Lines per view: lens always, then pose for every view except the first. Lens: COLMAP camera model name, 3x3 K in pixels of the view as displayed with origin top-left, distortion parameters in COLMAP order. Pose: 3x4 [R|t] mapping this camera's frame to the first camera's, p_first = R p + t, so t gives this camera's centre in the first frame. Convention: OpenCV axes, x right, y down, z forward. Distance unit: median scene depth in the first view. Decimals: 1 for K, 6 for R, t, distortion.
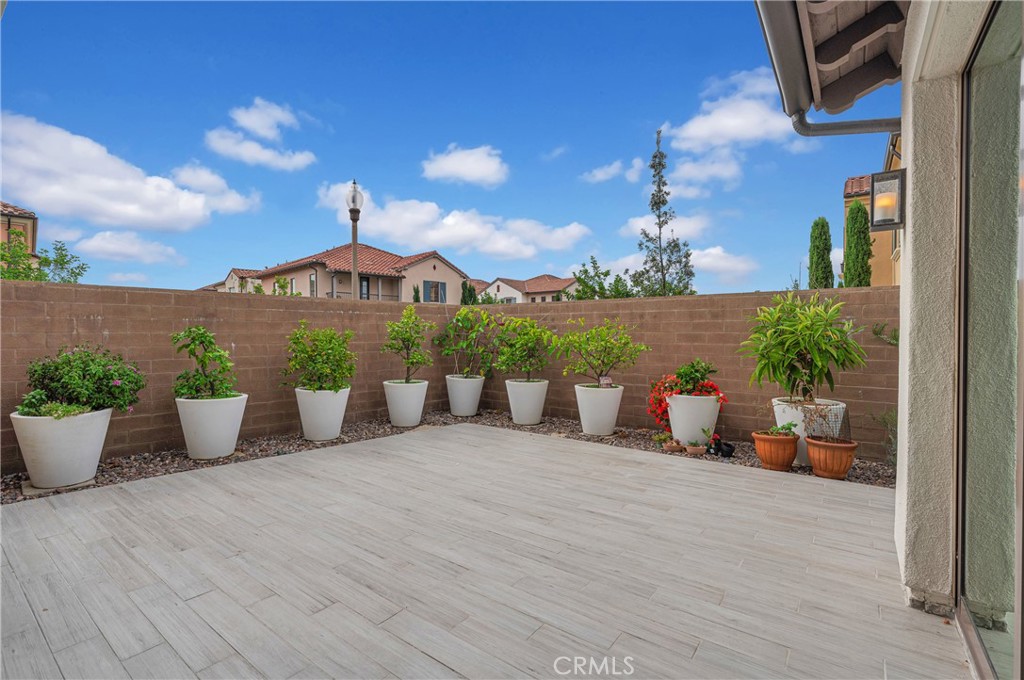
lens RADIAL K [[455.9, 0, 512.0], [0, 455.9, 340.0], [0, 0, 1]] dist [-0.000952, 0.000022]
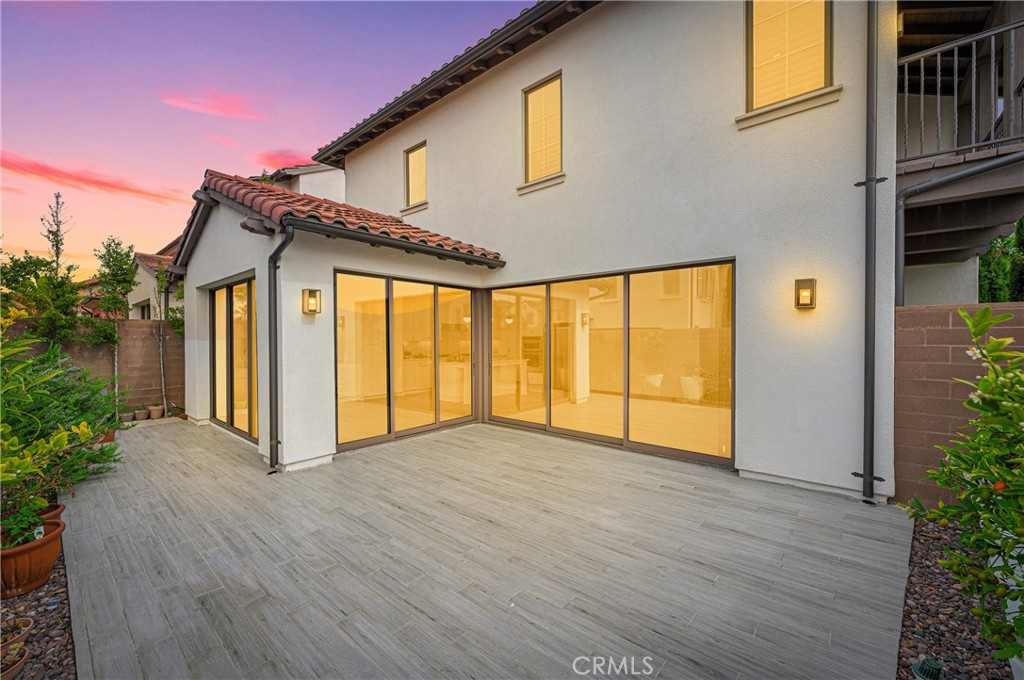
lens RADIAL K [[406.8, 0, 512.0], [0, 406.8, 340.0], [0, 0, 1]] dist [-0.001140, -0.000034]
pose [[-0.997122, 0.005168, 0.075633, -0.203661], [0.006585, 0.999807, 0.018500, -0.094537], [-0.075522, 0.018945, -0.996964, 1.915967]]
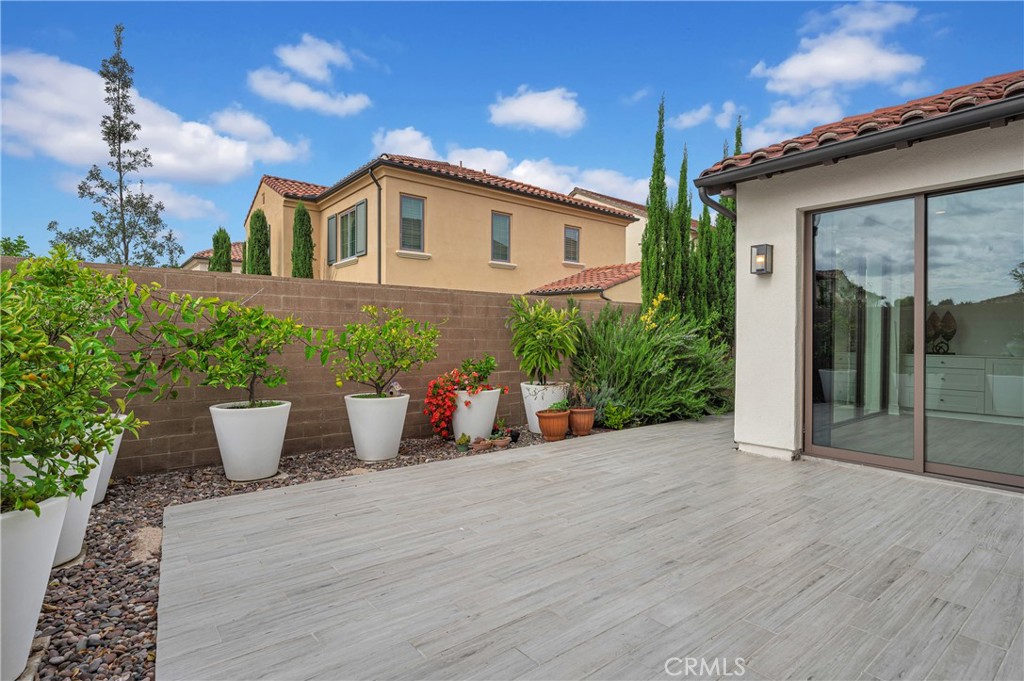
lens RADIAL K [[517.0, 0, 512.0], [0, 517.0, 340.5], [0, 0, 1]] dist [-0.000520, 0.000103]
pose [[0.255264, -0.005870, 0.966854, -1.004445], [0.007527, 0.999963, 0.004084, 0.011572], [-0.966842, 0.006235, 0.255298, 0.951147]]
